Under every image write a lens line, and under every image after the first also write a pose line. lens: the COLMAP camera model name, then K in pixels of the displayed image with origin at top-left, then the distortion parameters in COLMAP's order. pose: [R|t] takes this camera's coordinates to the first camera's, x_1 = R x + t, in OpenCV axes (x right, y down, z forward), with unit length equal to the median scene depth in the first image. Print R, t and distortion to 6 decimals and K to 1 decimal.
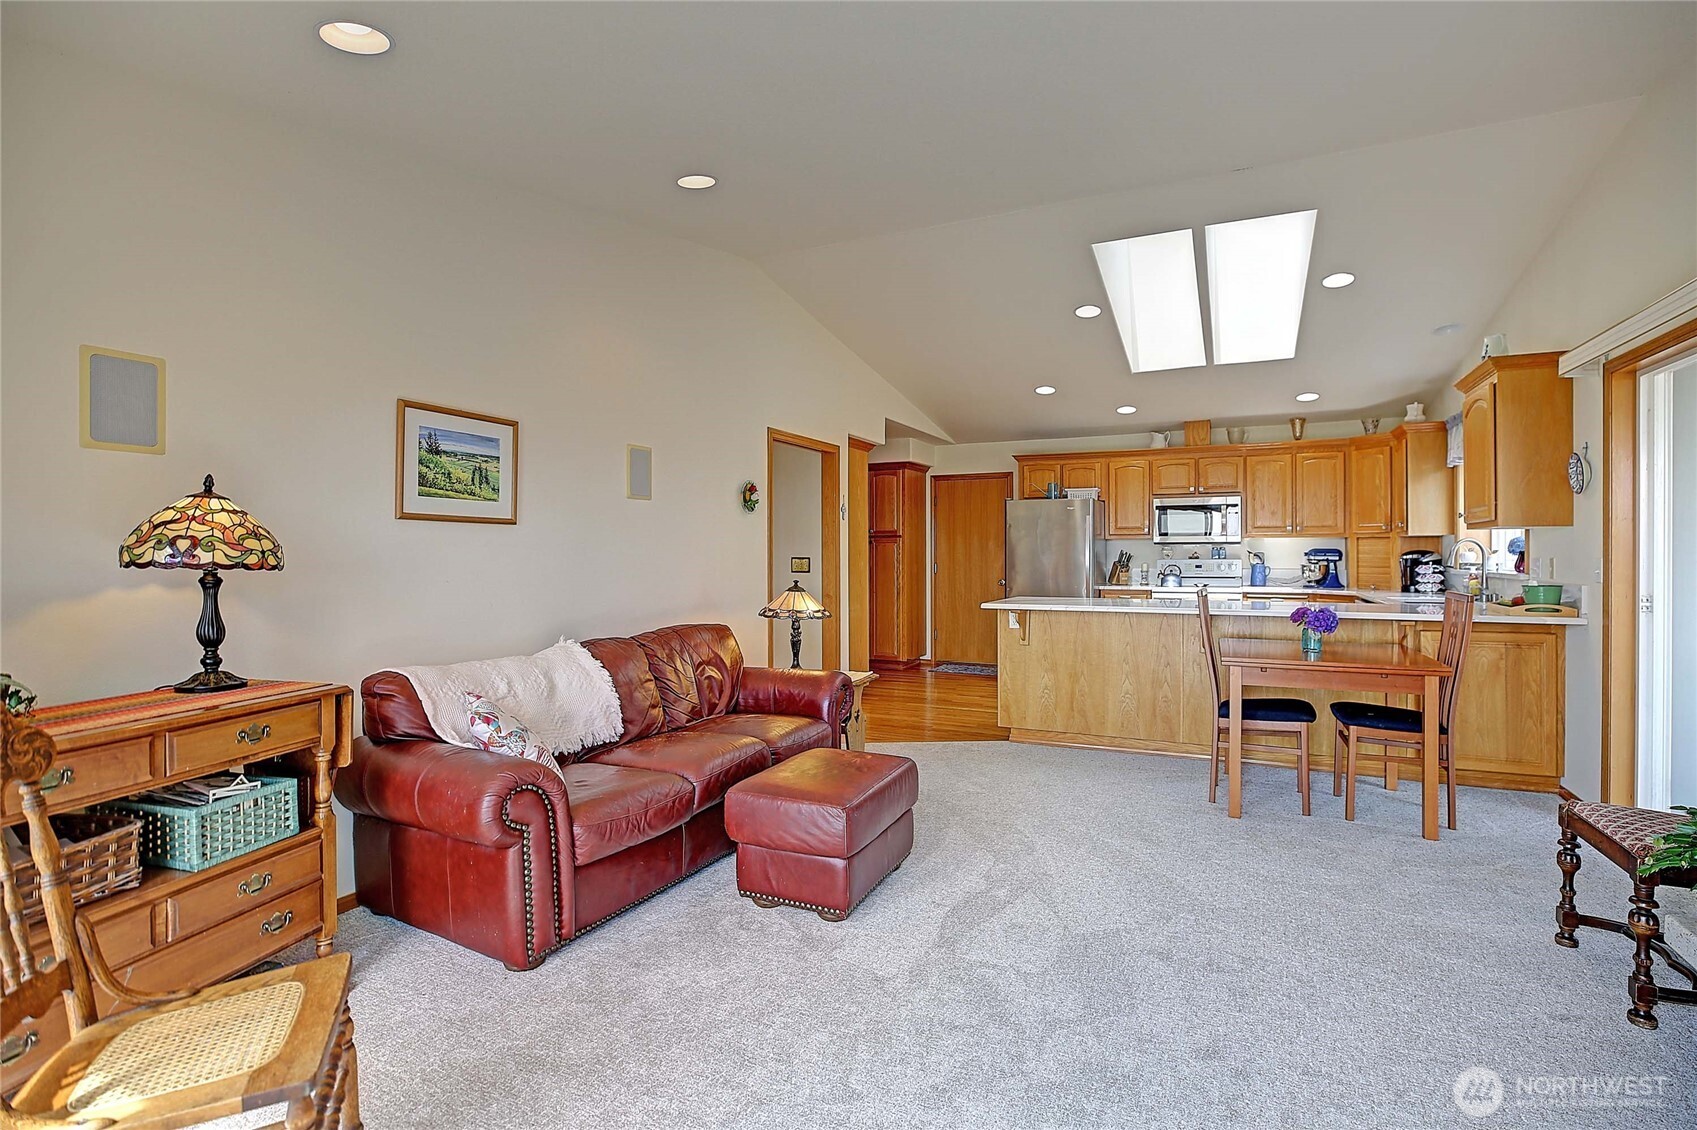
lens RADIAL K [[785.6, 0, 850.4], [0, 785.6, 556.0], [0, 0, 1]] dist [-0.006091, 0.000191]
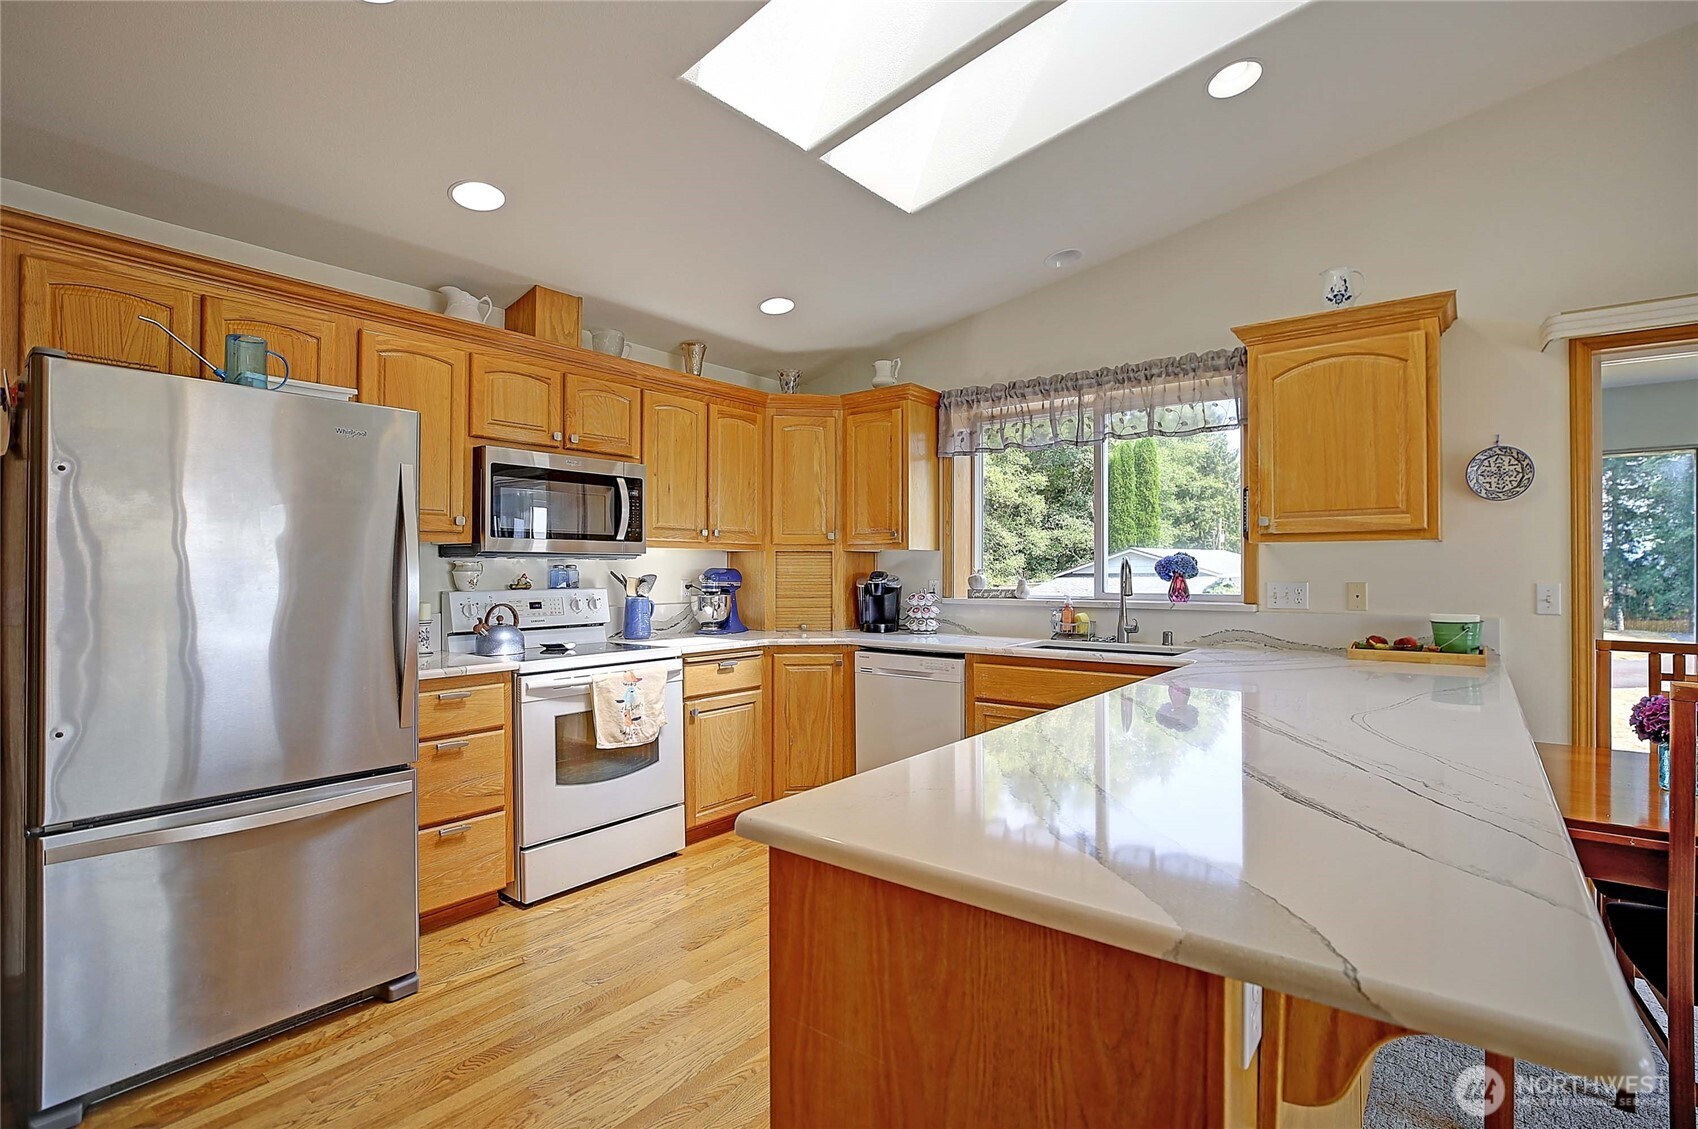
lens RADIAL K [[786.0, 0, 852.9], [0, 786.0, 566.1], [0, 0, 1]] dist [-0.006091, 0.000191]
pose [[0.212352, 0.013003, 0.977107, 0.025073], [0.005253, 0.999882, -0.014448, -0.002491], [-0.977179, 0.008201, 0.212259, 0.755524]]
